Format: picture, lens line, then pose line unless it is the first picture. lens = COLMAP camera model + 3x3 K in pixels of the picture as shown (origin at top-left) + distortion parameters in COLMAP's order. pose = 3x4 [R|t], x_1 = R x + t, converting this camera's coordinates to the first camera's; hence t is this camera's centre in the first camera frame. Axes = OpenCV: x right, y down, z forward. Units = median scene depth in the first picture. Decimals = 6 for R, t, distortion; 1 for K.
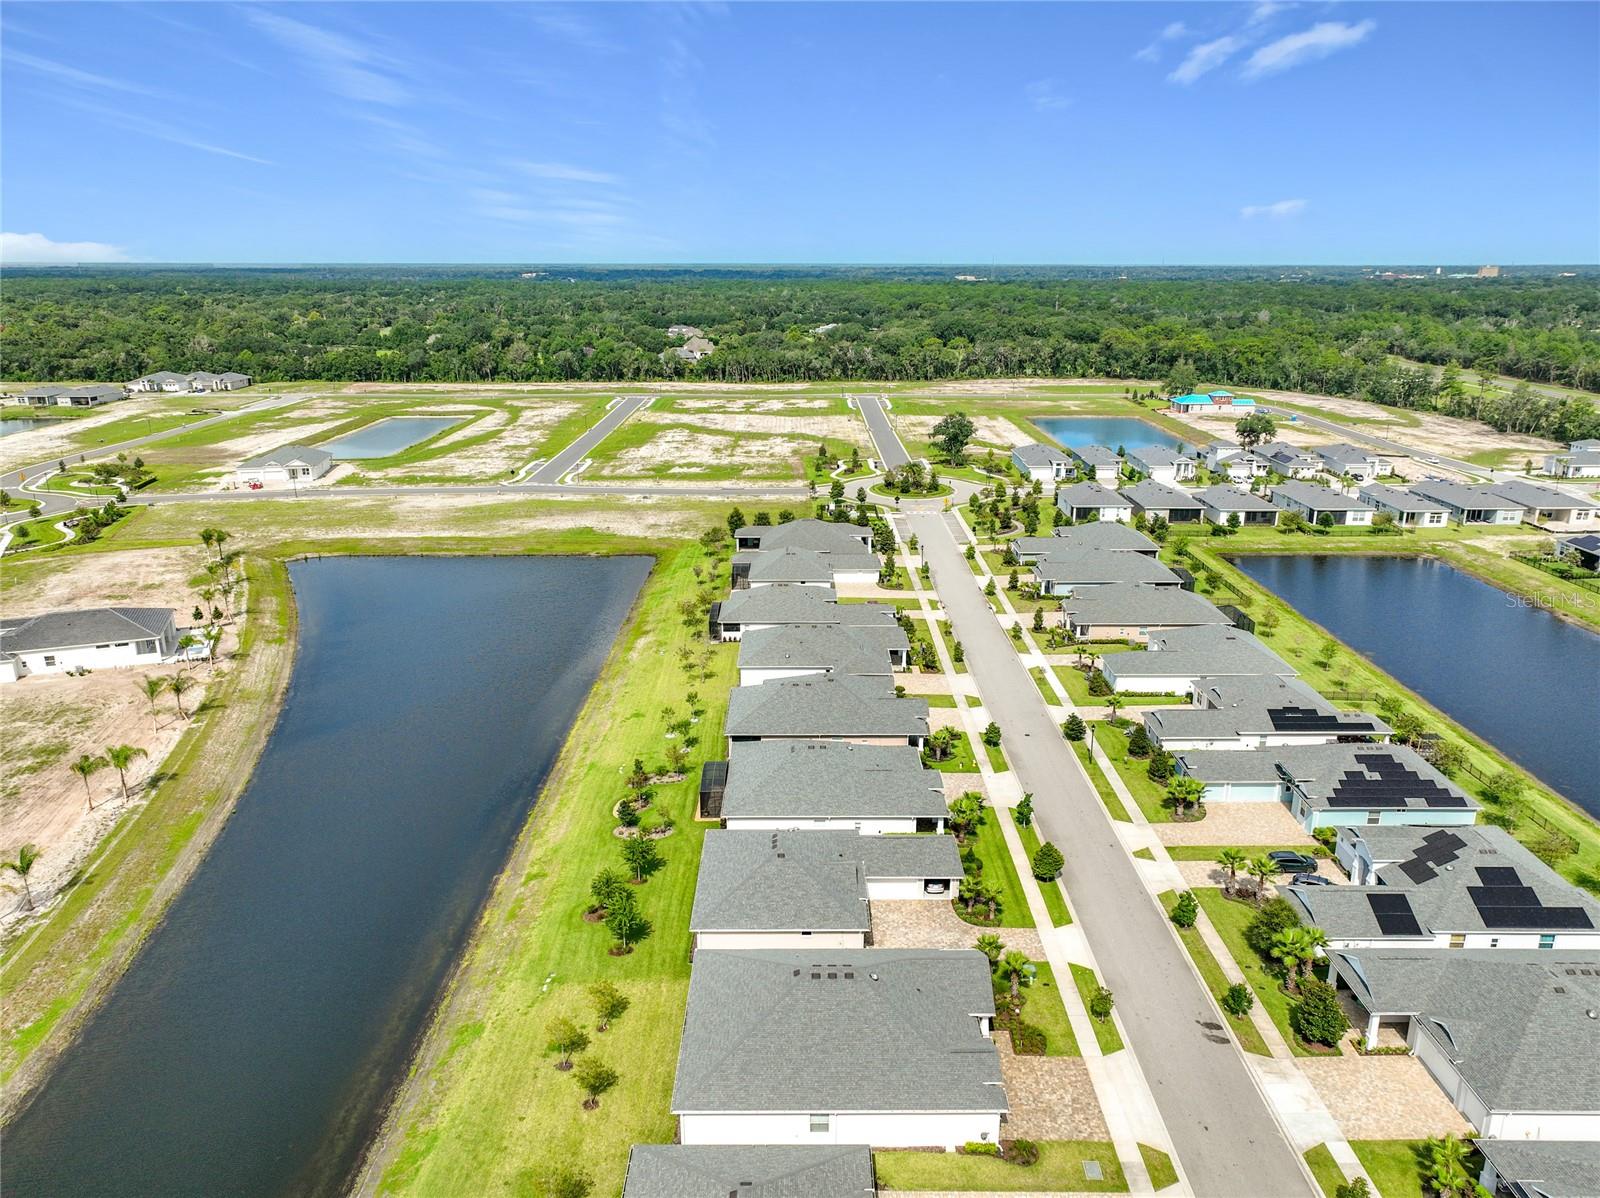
lens RADIAL K [[1133.6, 0, 801.3], [0, 1133.6, 579.9], [0, 0, 1]] dist [-0.001797, 0.017843]
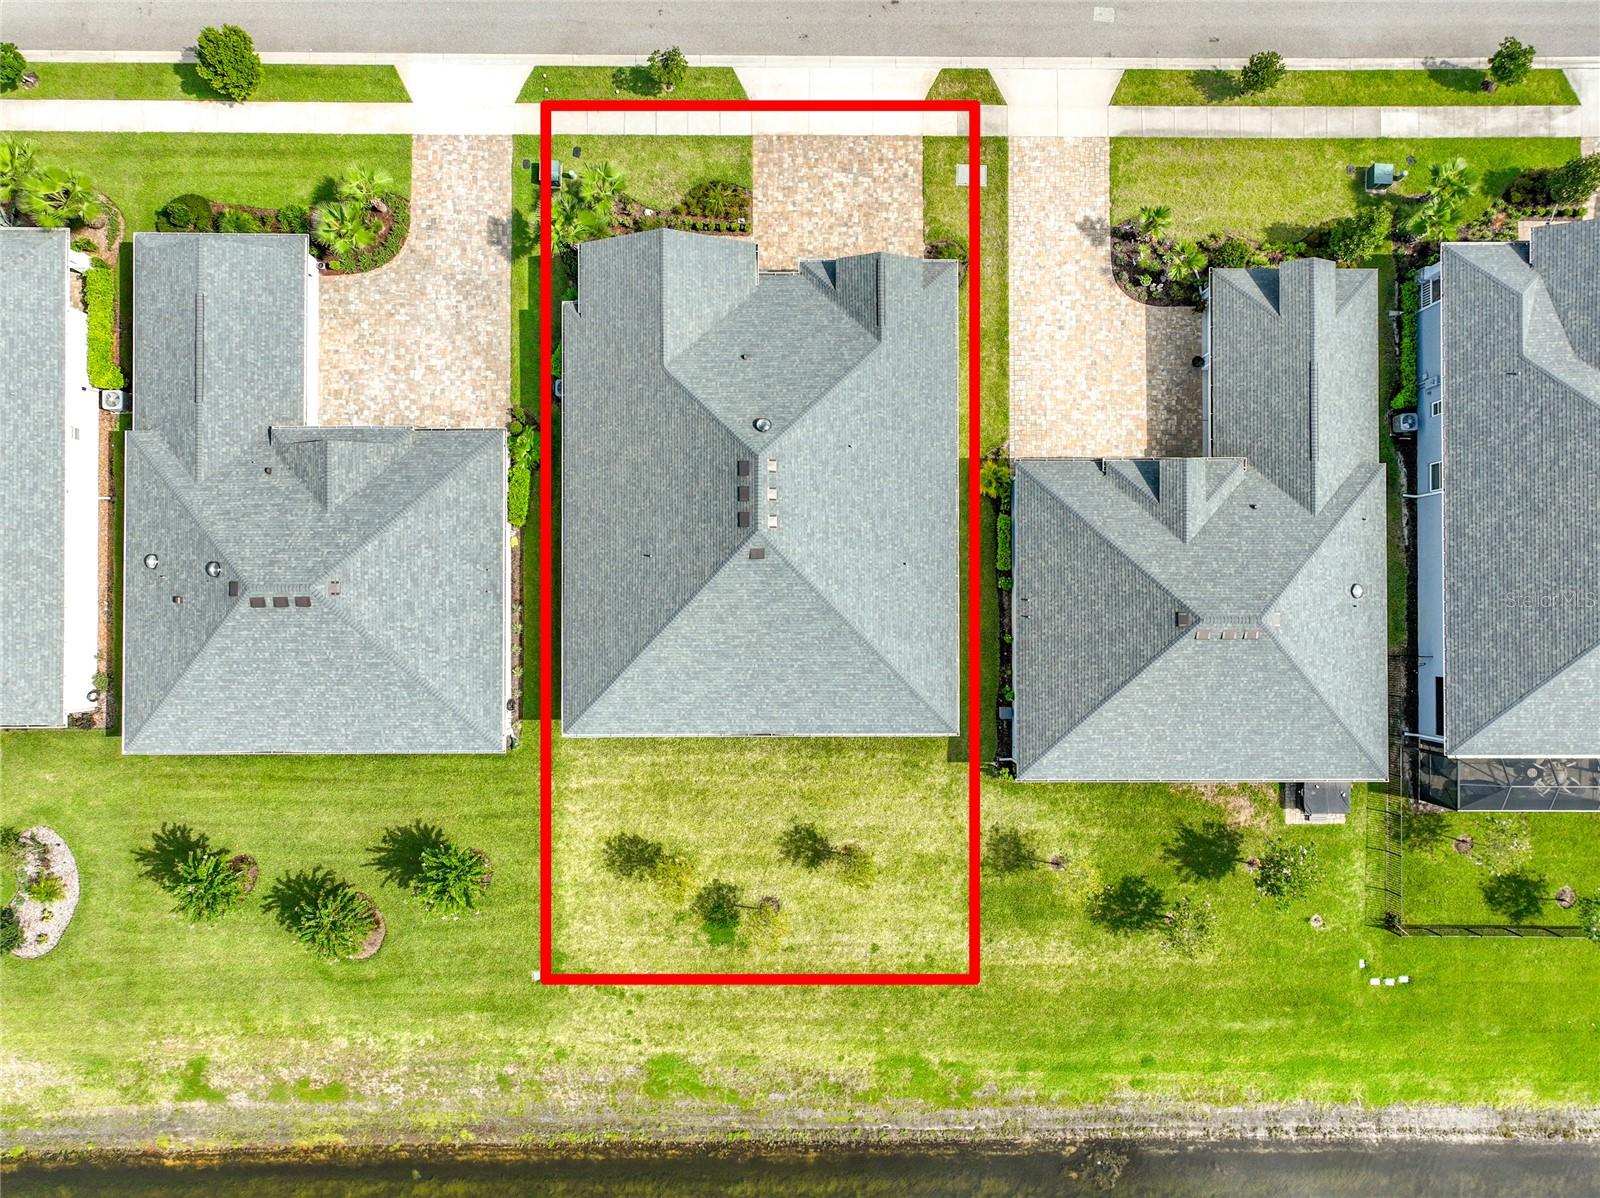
lens RADIAL K [[1133.6, 0, 801.3], [0, 1133.6, 579.9], [0, 0, 1]] dist [-0.001797, 0.017843]
pose [[0.000997, -0.999892, 0.014649, -0.020063], [0.264909, 0.014390, 0.964166, -0.165303], [-0.964273, 0.002919, 0.264895, 0.635852]]
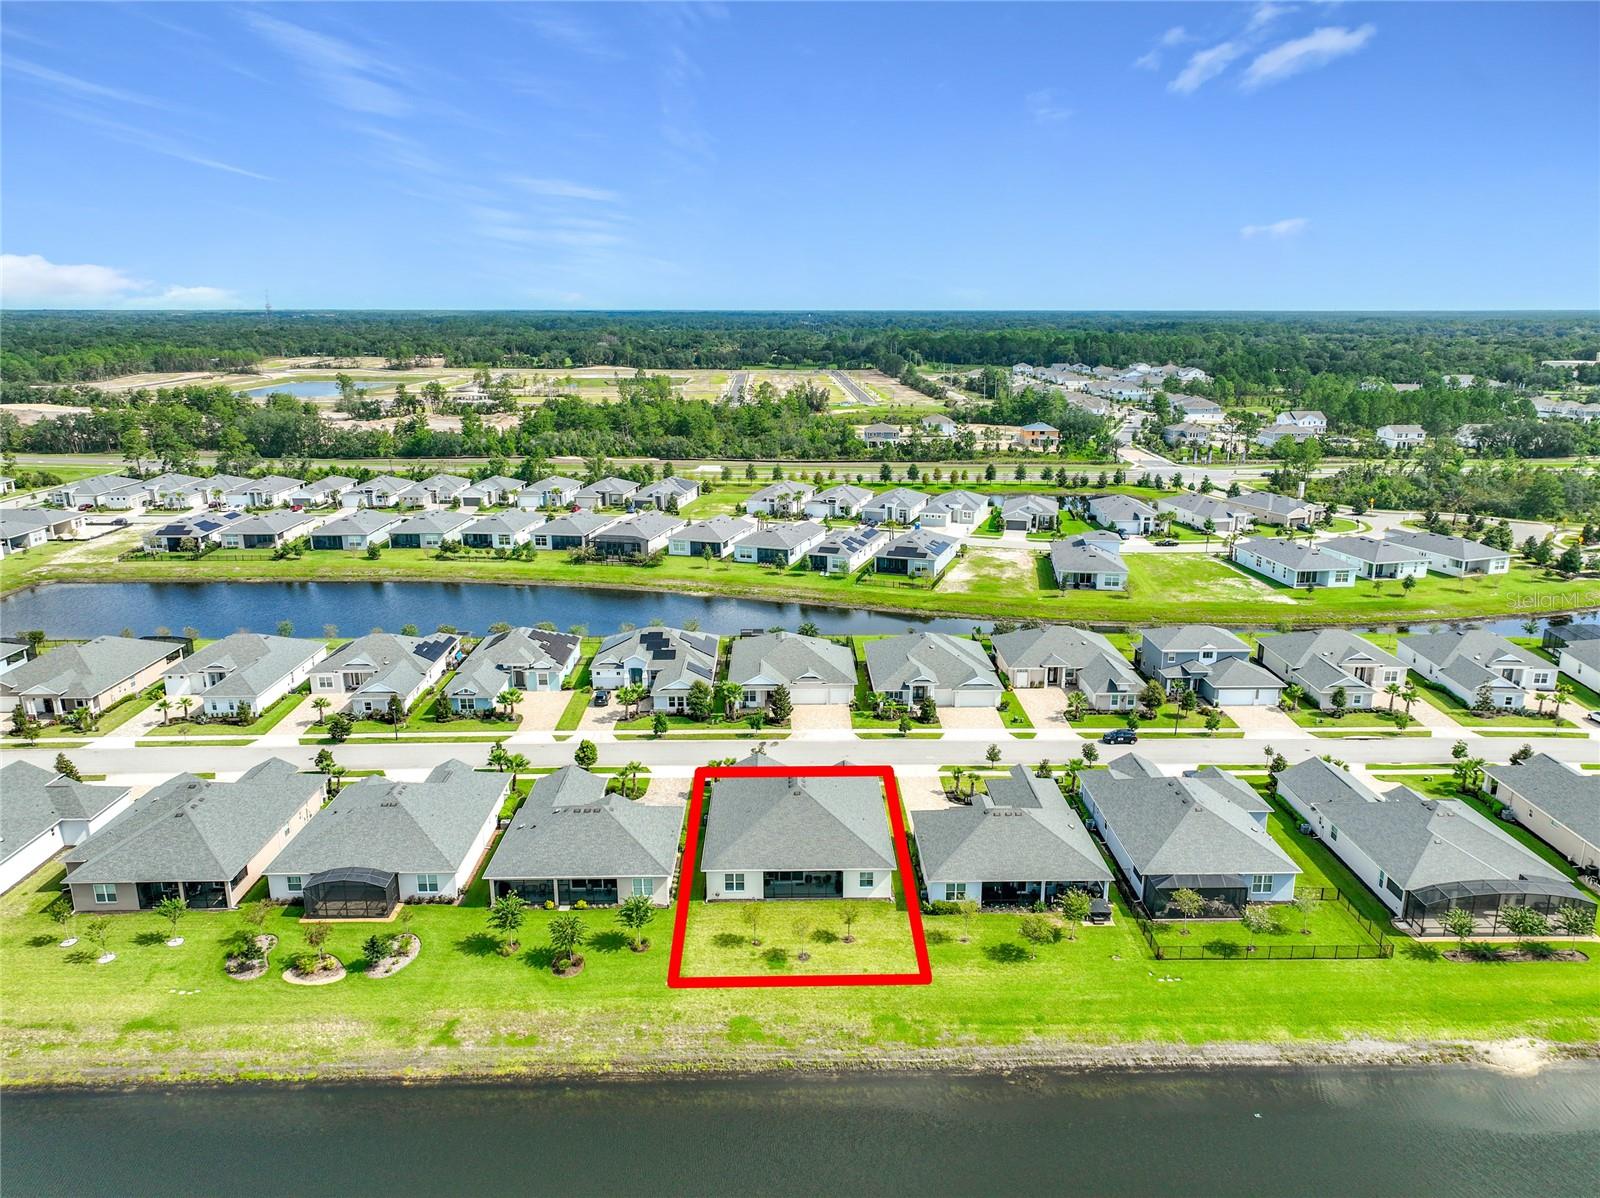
lens RADIAL K [[1133.6, 0, 801.3], [0, 1133.6, 579.9], [0, 0, 1]] dist [-0.001797, 0.017843]
pose [[-0.014738, -0.234912, 0.971905, -0.991111], [0.274169, 0.933807, 0.229861, -0.162010], [-0.961569, 0.269853, 0.050643, 0.661702]]
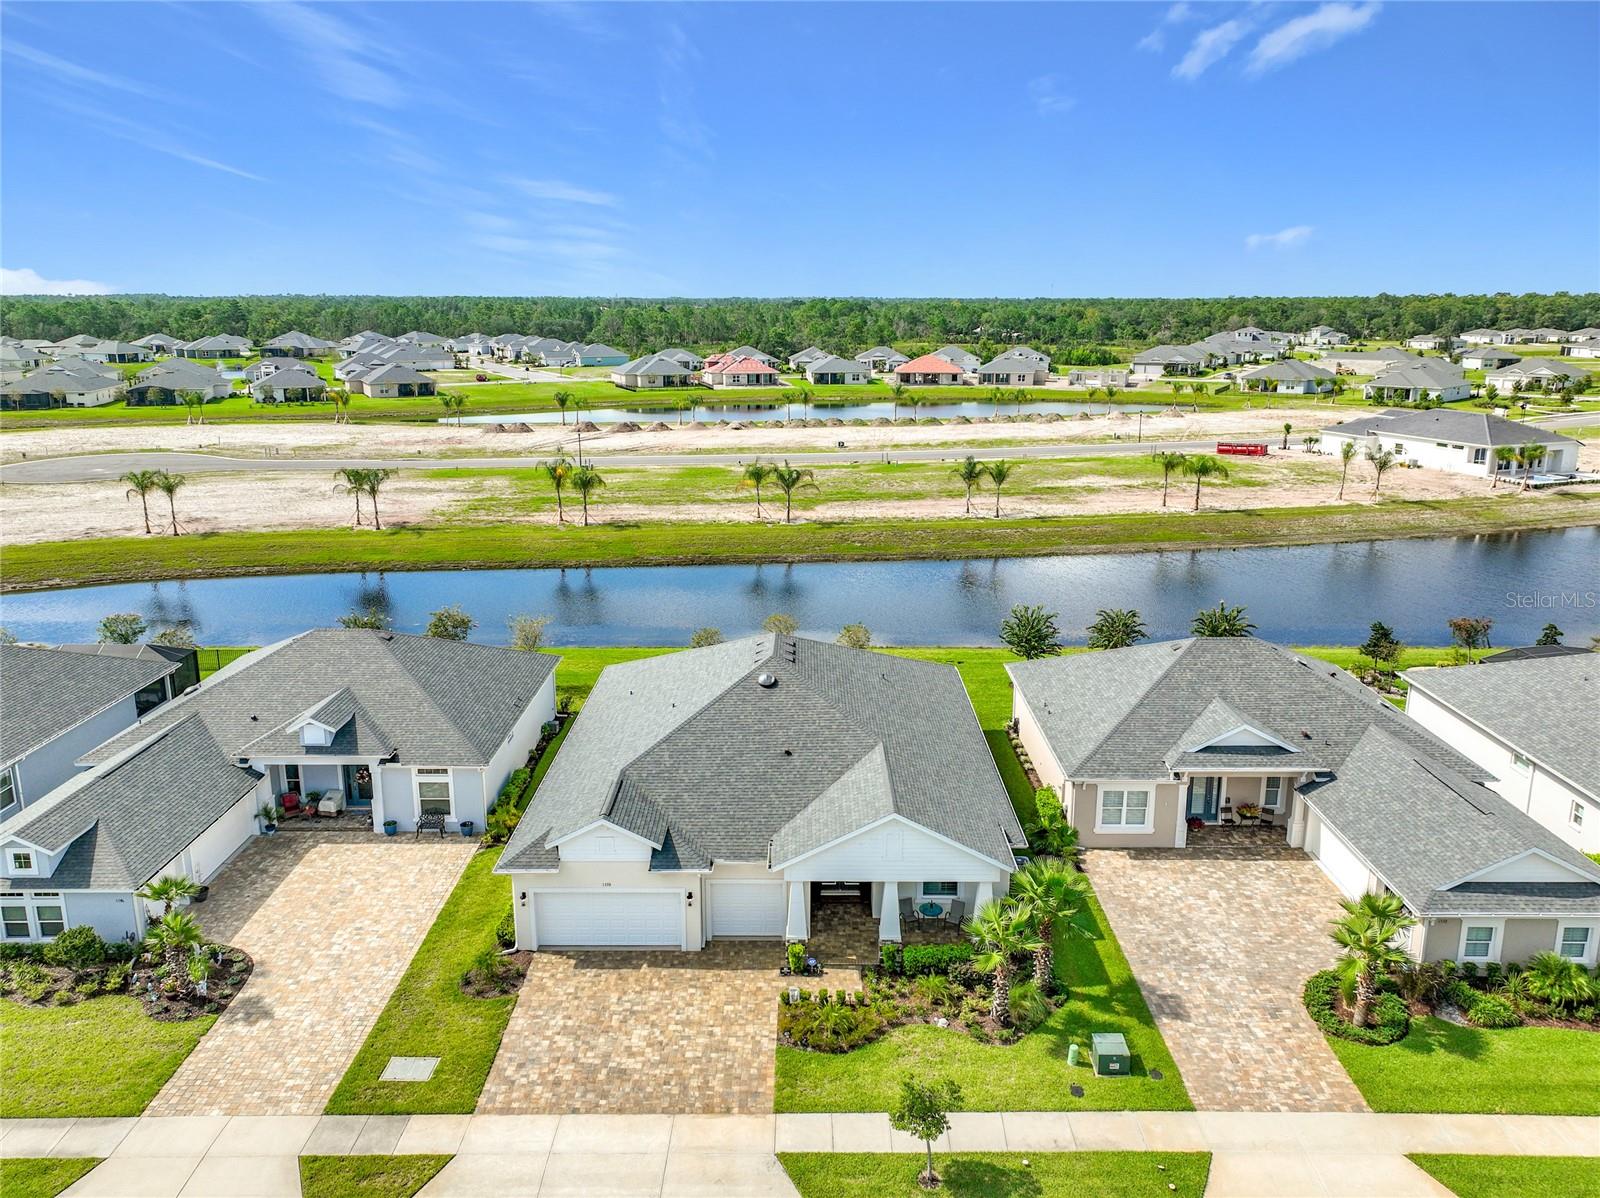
lens RADIAL K [[1133.6, 0, 801.3], [0, 1133.6, 579.9], [0, 0, 1]] dist [-0.001797, 0.017843]
pose [[-0.005903, 0.241492, -0.970385, 0.450383], [-0.277256, 0.931962, 0.233617, 0.132126], [0.960778, 0.270424, 0.061453, 0.747508]]
